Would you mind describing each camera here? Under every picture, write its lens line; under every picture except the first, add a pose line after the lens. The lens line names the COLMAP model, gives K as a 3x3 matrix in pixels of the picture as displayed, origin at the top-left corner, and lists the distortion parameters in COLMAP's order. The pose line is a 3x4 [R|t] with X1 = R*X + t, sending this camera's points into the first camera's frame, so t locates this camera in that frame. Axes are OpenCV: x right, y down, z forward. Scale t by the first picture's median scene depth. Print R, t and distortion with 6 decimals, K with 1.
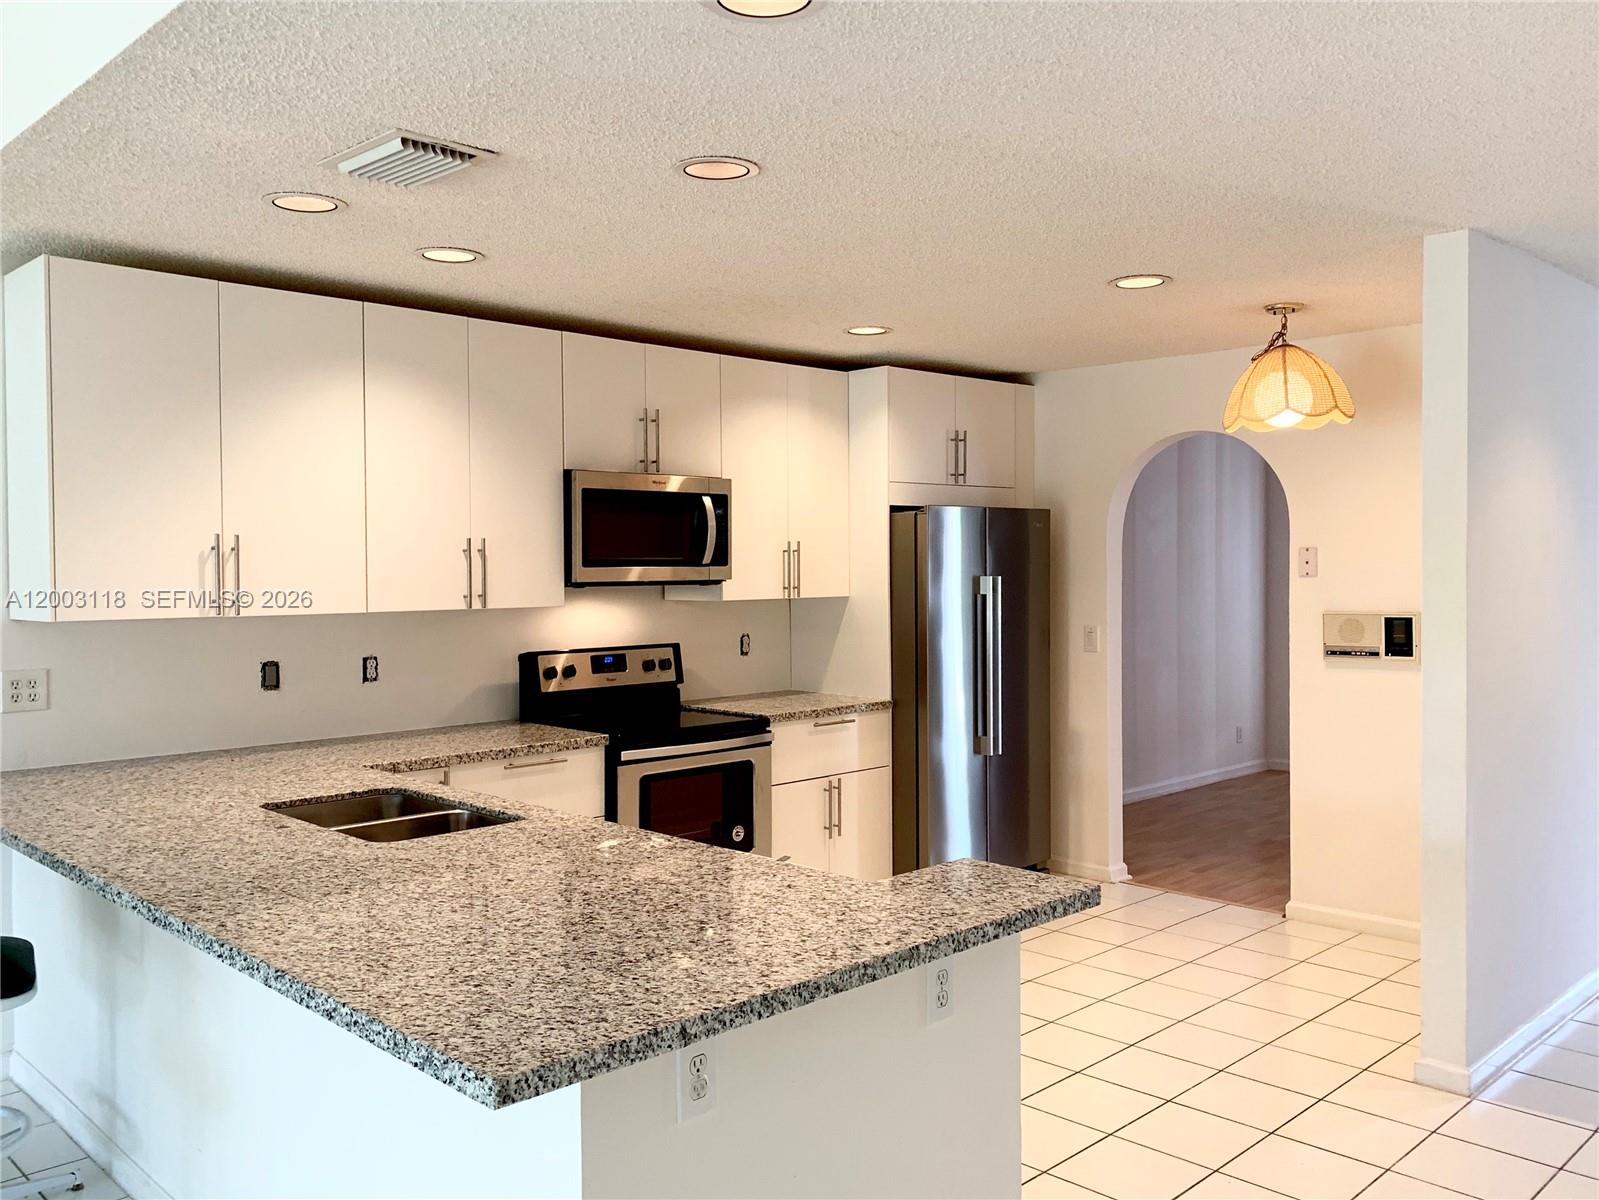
lens RADIAL K [[1308.5, 0, 799.5], [0, 1308.5, 600.0], [0, 0, 1]] dist [0.042795, -0.003274]
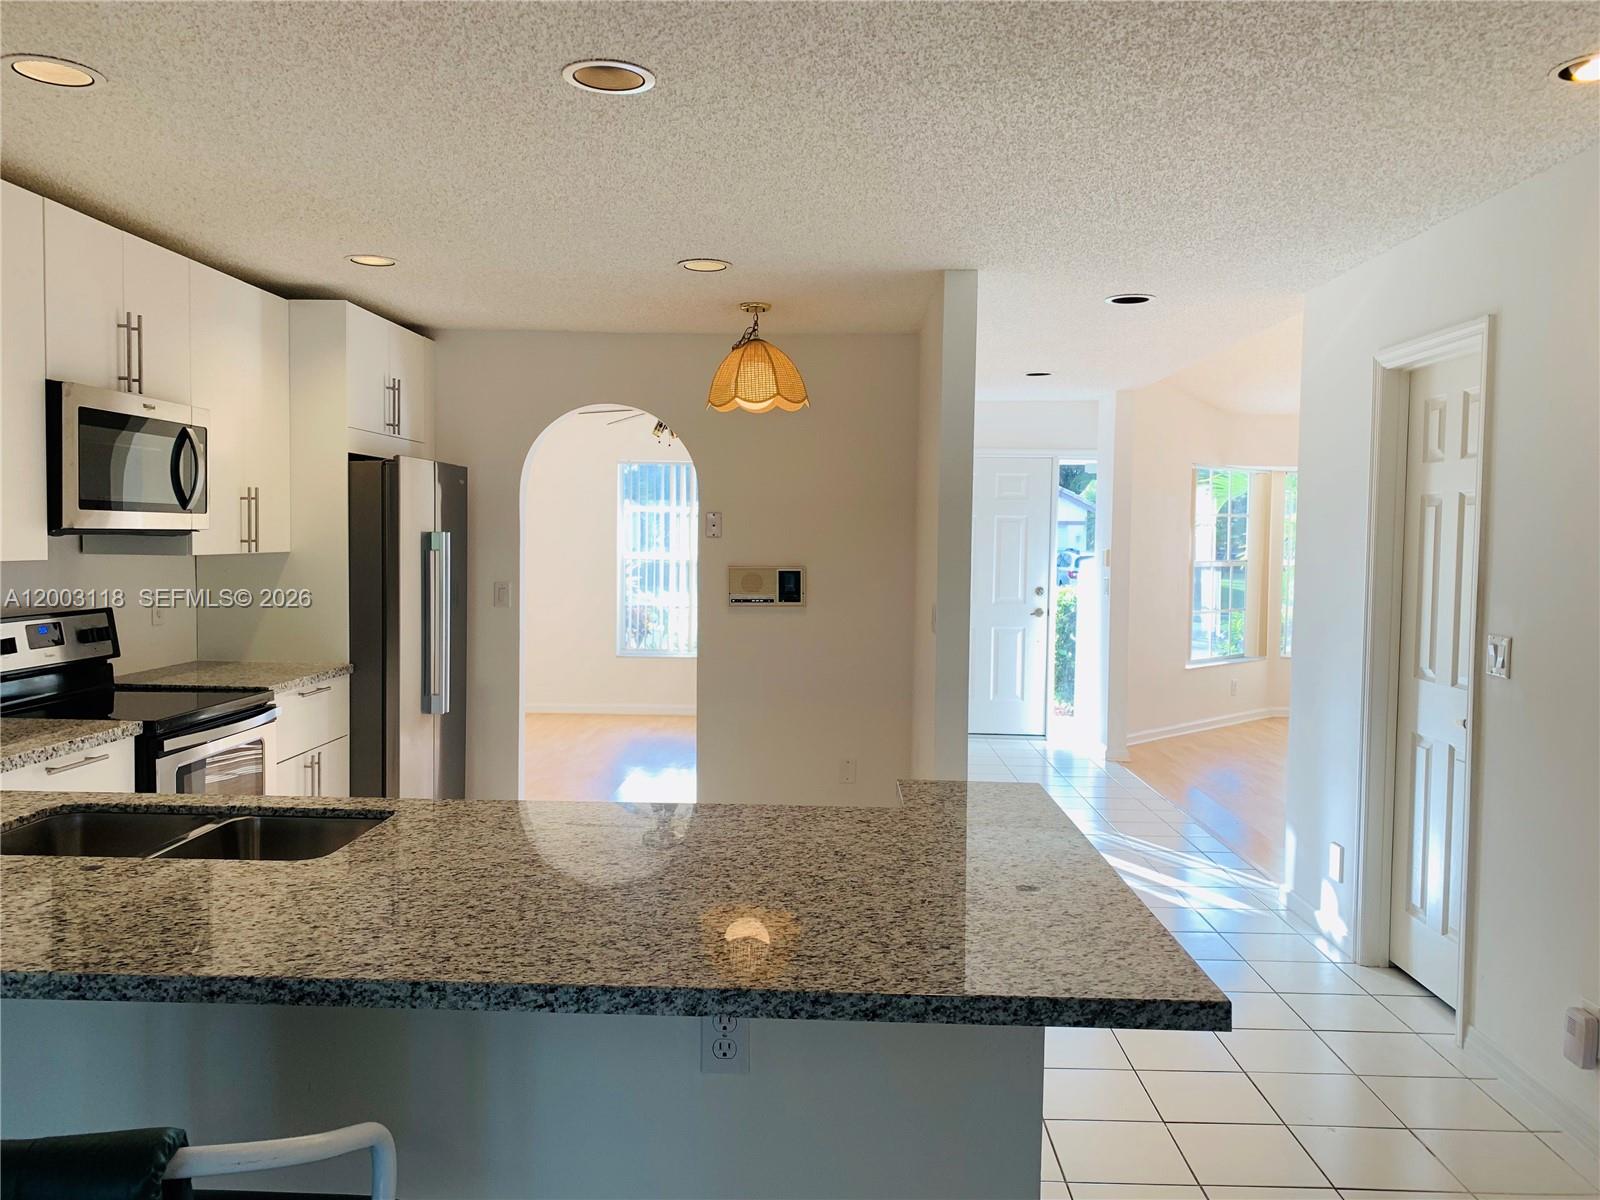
lens RADIAL K [[1211.0, 0, 800.0], [0, 1211.0, 600.0], [0, 0, 1]] dist [0.124032, -0.229085]
pose [[0.722624, -0.021453, 0.690908, -0.341505], [0.002663, 0.999597, 0.028253, 0.008757], [-0.691236, -0.018576, 0.722391, 0.169980]]
